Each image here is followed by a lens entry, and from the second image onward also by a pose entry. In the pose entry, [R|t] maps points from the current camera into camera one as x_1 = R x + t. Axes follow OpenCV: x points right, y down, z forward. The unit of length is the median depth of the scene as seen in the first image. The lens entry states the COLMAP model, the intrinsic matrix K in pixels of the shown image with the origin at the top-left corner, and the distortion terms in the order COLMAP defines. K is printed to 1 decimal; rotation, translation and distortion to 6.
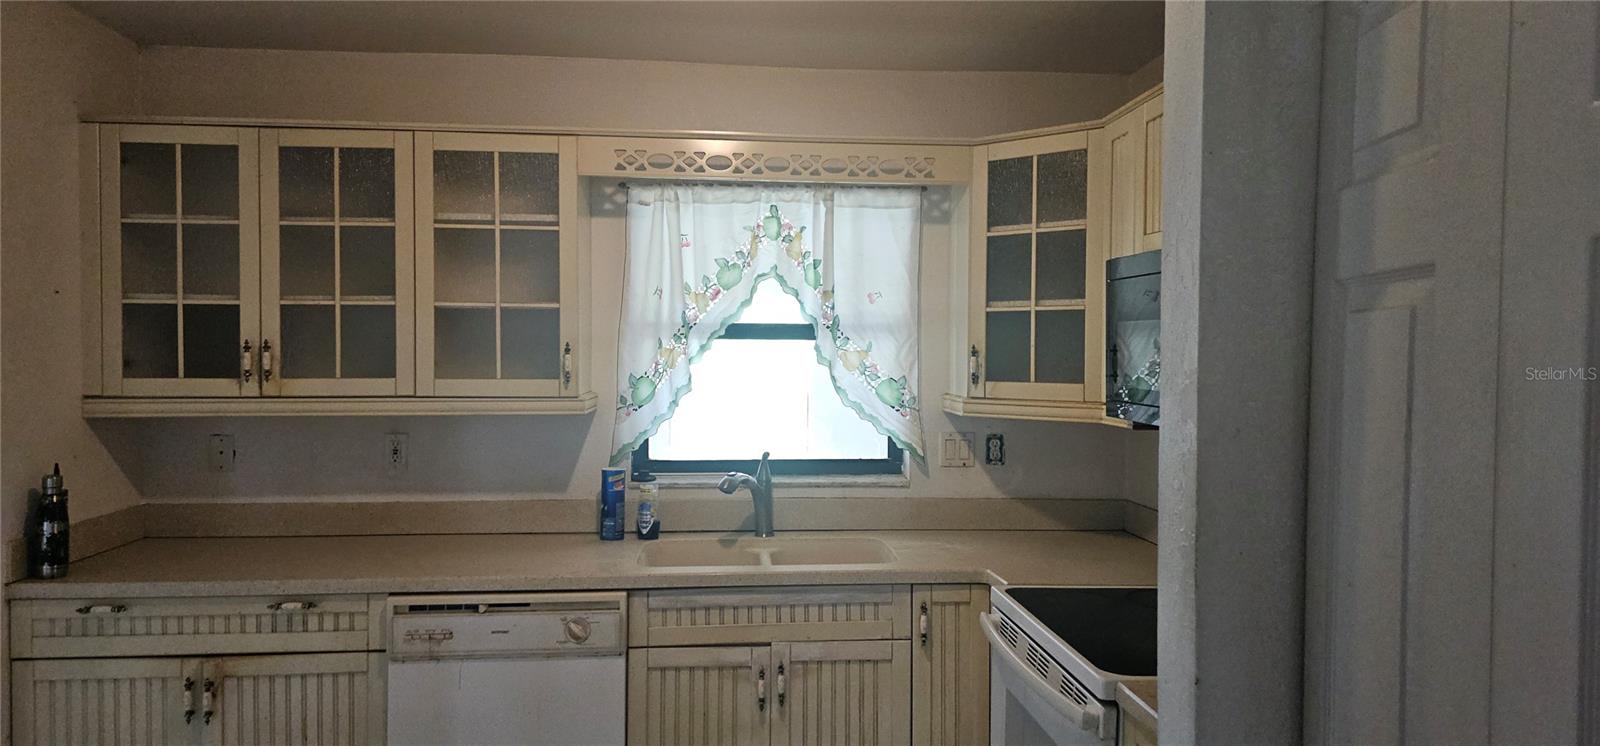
lens RADIAL K [[1071.6, 0, 822.3], [0, 1071.6, 376.8], [0, 0, 1]] dist [0.095987, -0.102942]
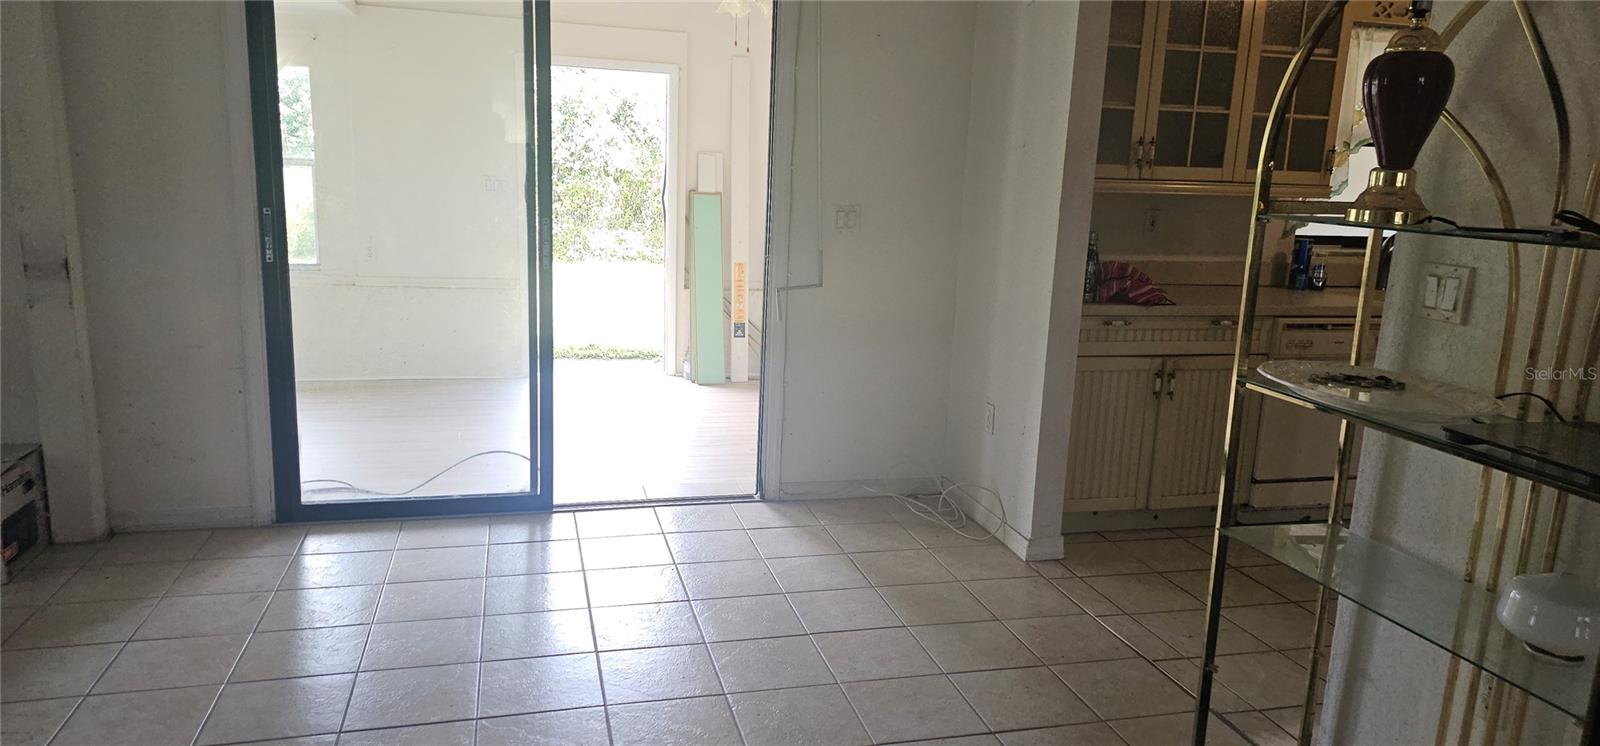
lens RADIAL K [[1071.6, 0, 822.3], [0, 1071.6, 376.8], [0, 0, 1]] dist [0.095987, -0.102942]
pose [[0.982922, -0.001750, 0.184013, -1.168680], [-0.031619, 0.983477, 0.178248, 0.033039], [-0.181285, -0.181022, 0.966627, -0.306731]]
